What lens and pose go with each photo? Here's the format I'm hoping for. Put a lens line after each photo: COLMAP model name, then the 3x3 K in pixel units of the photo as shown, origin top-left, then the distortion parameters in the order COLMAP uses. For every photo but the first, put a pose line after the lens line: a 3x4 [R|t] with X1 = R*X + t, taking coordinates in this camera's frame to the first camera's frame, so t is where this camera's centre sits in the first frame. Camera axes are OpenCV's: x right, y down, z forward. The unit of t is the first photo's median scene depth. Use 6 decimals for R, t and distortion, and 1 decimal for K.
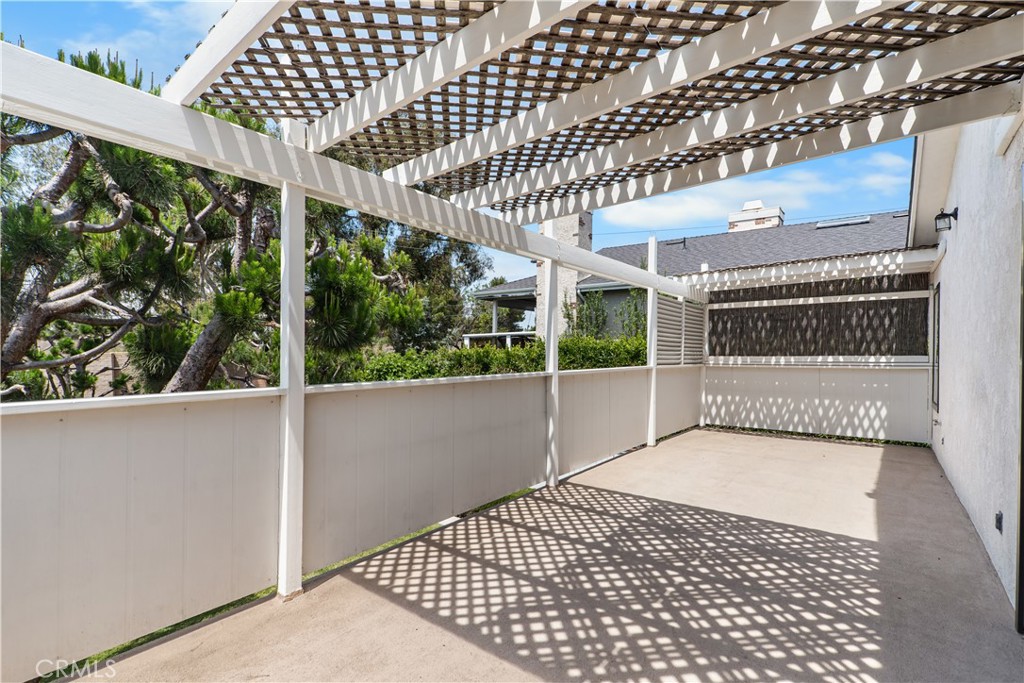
lens RADIAL K [[464.9, 0, 506.7], [0, 464.9, 345.6], [0, 0, 1]] dist [0.007564, -0.000114]
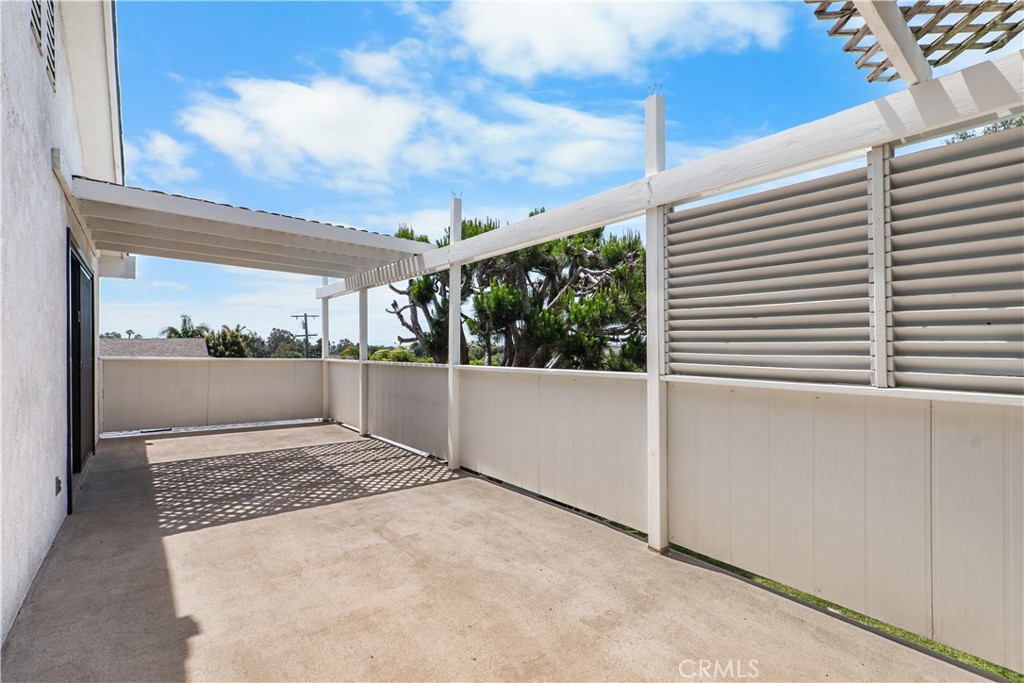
lens RADIAL K [[464.9, 0, 506.5], [0, 464.9, 345.5], [0, 0, 1]] dist [0.007564, -0.000114]
pose [[-0.223427, -0.005296, -0.974706, 1.533805], [0.012805, 0.999883, -0.008368, 0.036768], [0.974636, -0.014351, -0.223333, 1.861873]]
